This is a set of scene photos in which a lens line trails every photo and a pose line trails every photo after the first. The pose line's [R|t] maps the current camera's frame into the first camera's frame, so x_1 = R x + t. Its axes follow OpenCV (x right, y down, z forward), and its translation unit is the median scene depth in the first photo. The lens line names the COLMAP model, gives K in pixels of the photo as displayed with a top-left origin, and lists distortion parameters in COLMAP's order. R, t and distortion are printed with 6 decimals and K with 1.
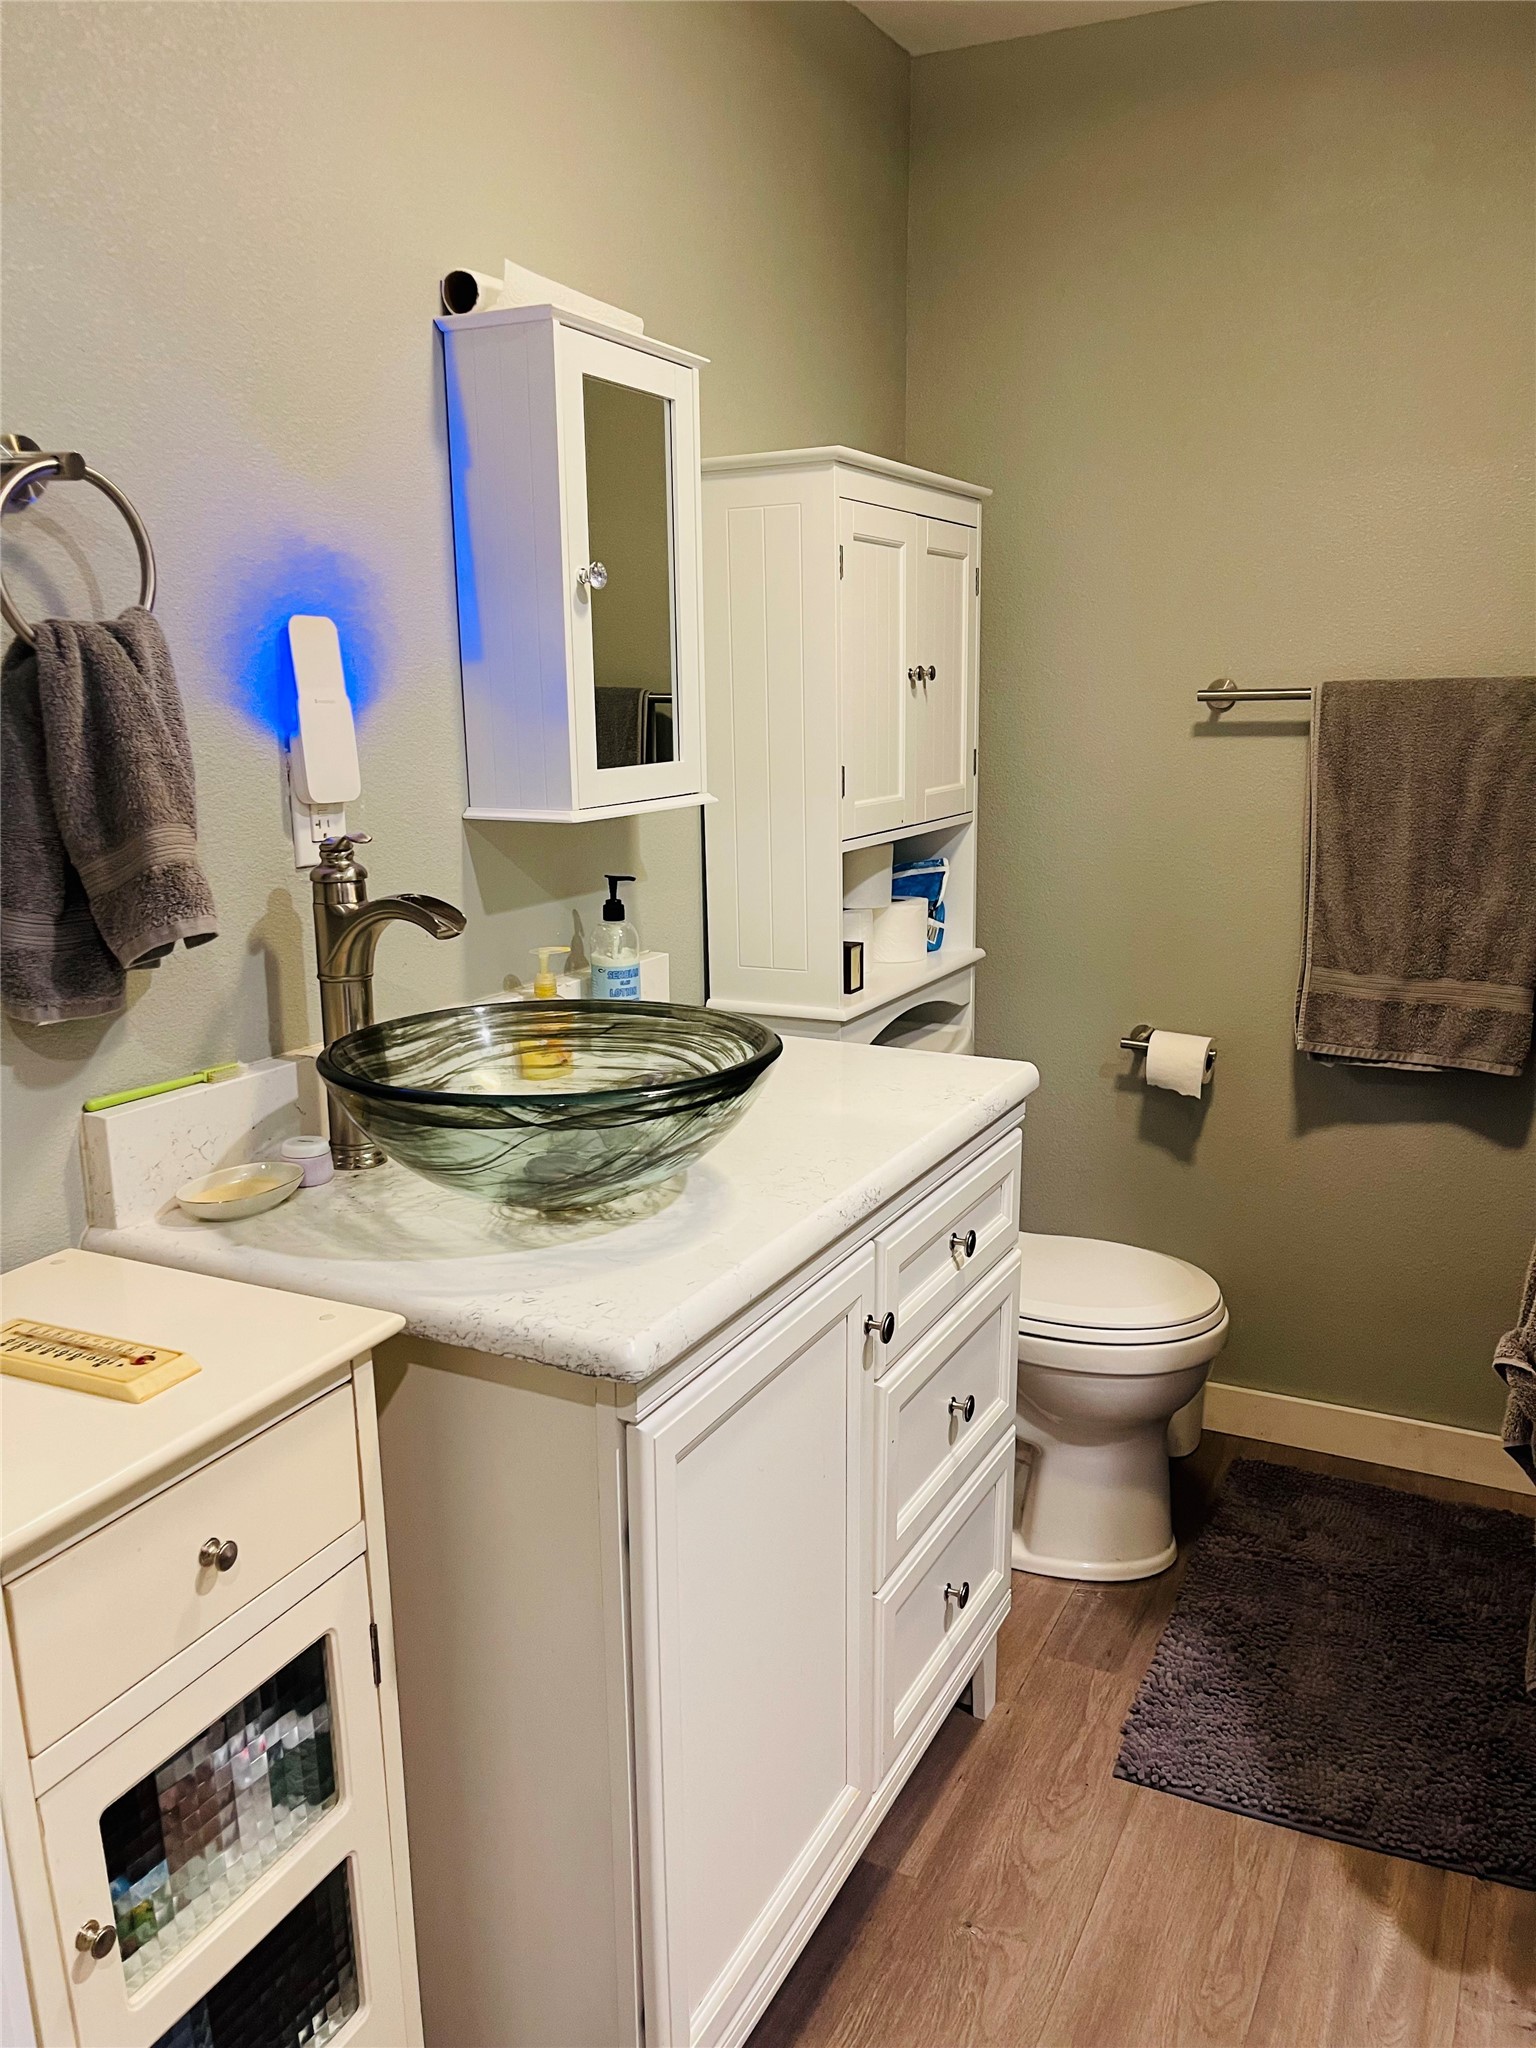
lens RADIAL K [[1569.5, 0, 777.1], [0, 1569.5, 1025.3], [0, 0, 1]] dist [0.060973, -0.084474]
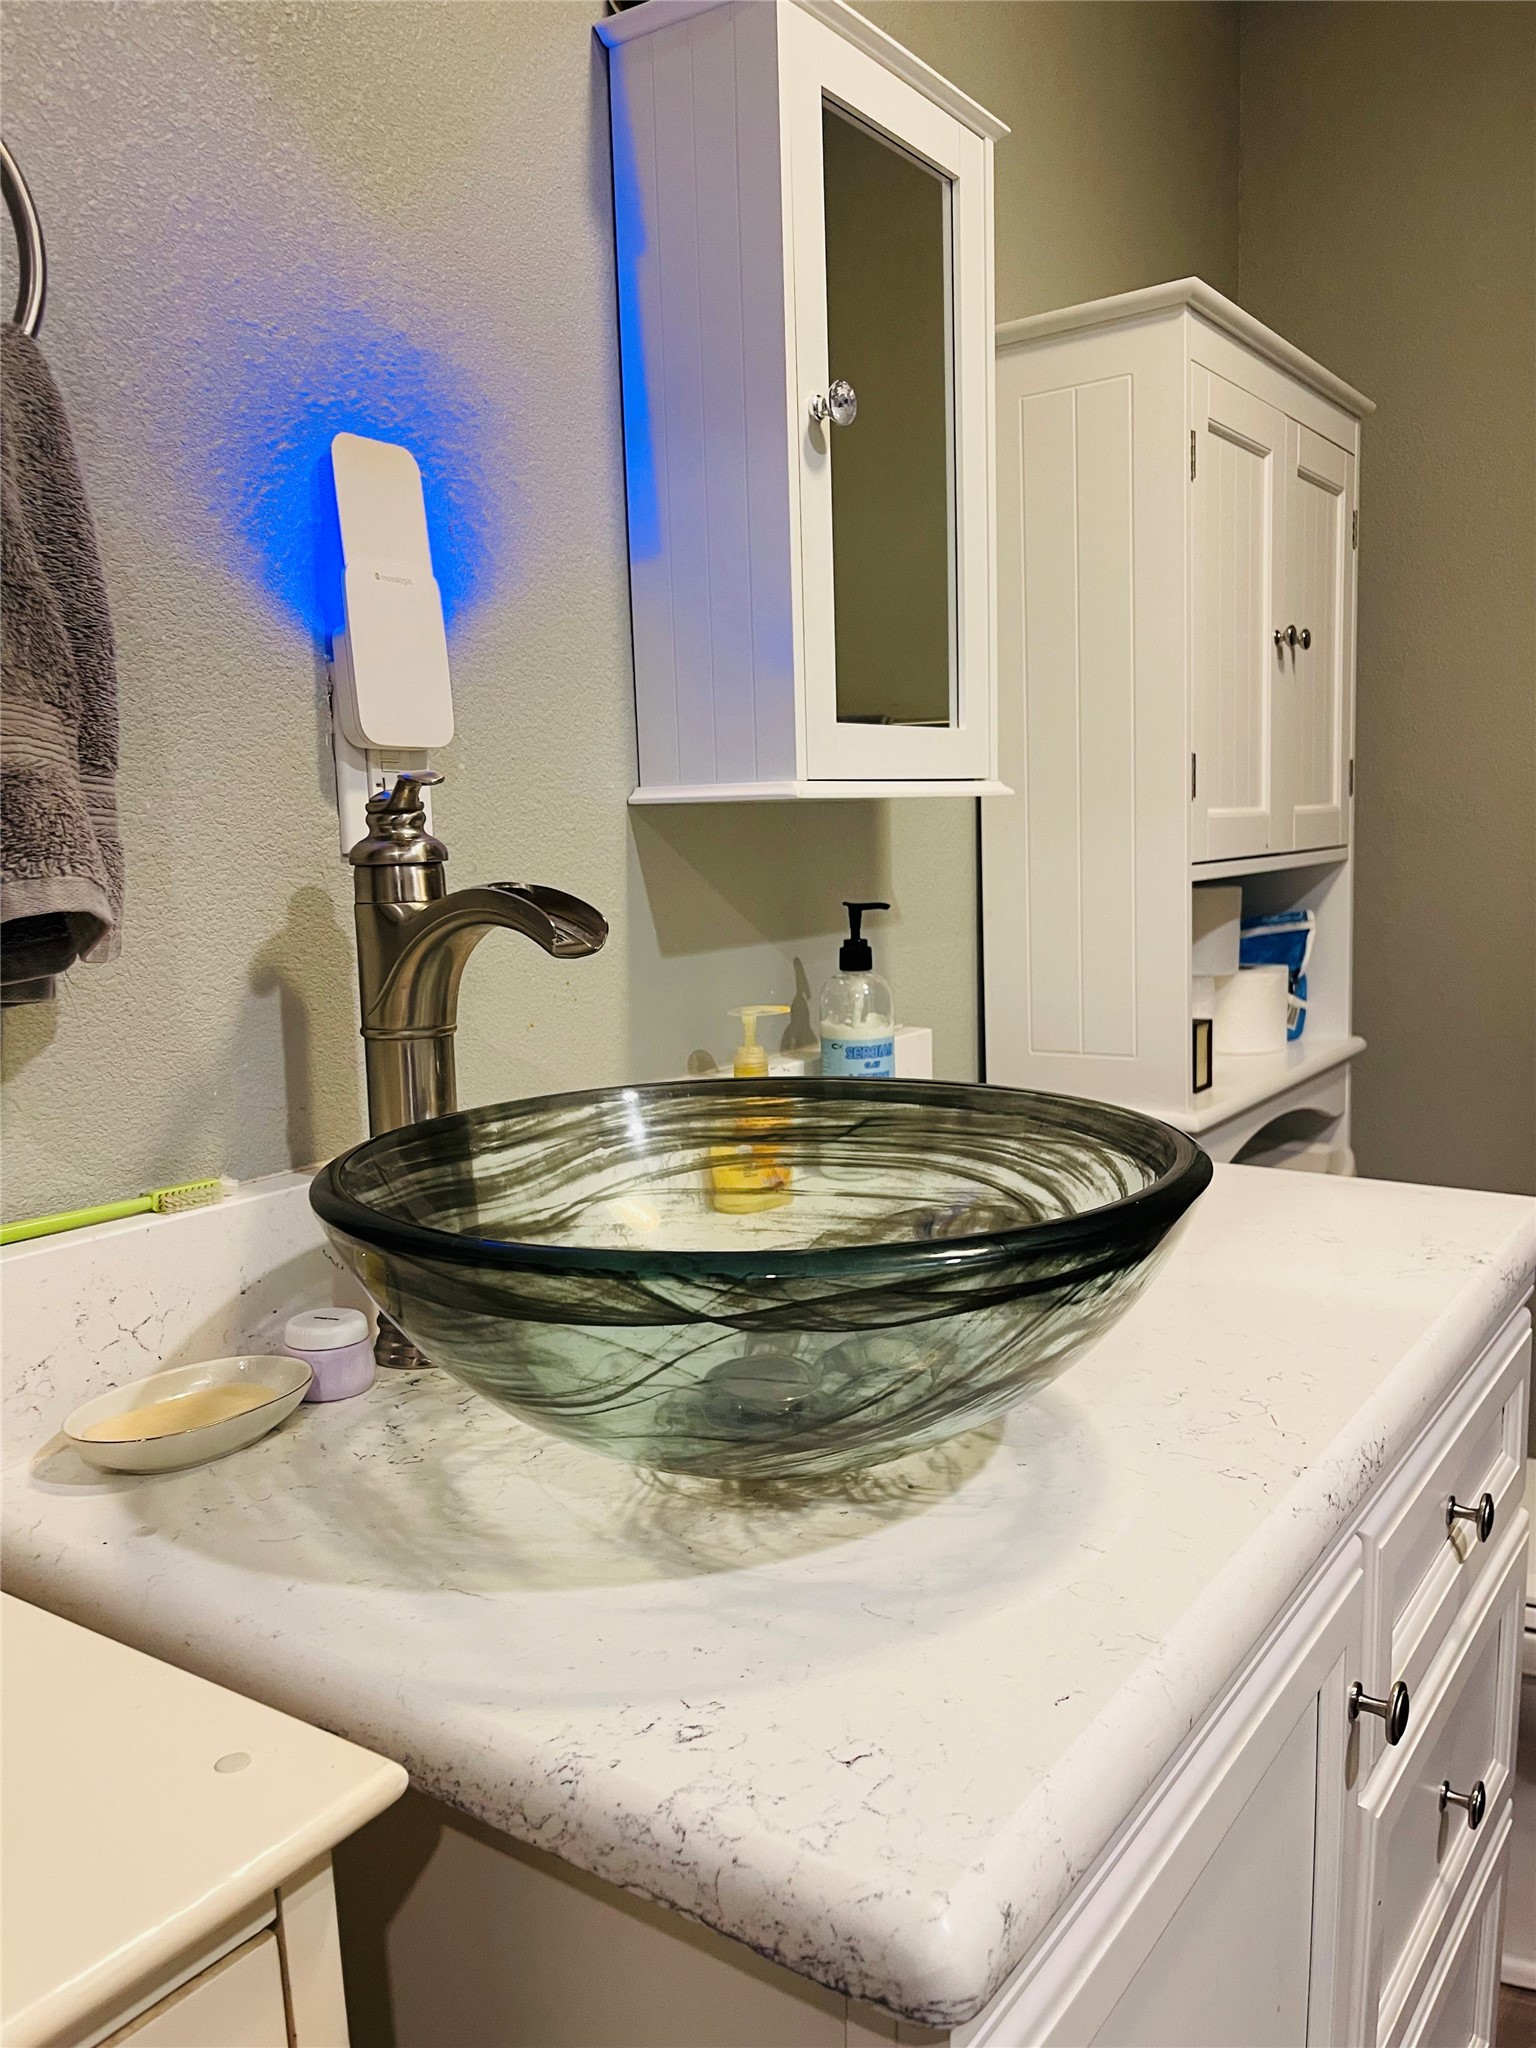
lens RADIAL K [[1569.5, 0, 752.3], [0, 1569.5, 1033.6], [0, 0, 1]] dist [0.060973, -0.084474]
pose [[0.988104, -0.000576, -0.153788, -0.051285], [-0.011155, 0.997091, -0.075401, 0.010594], [0.153384, 0.076220, 0.985223, 0.387979]]
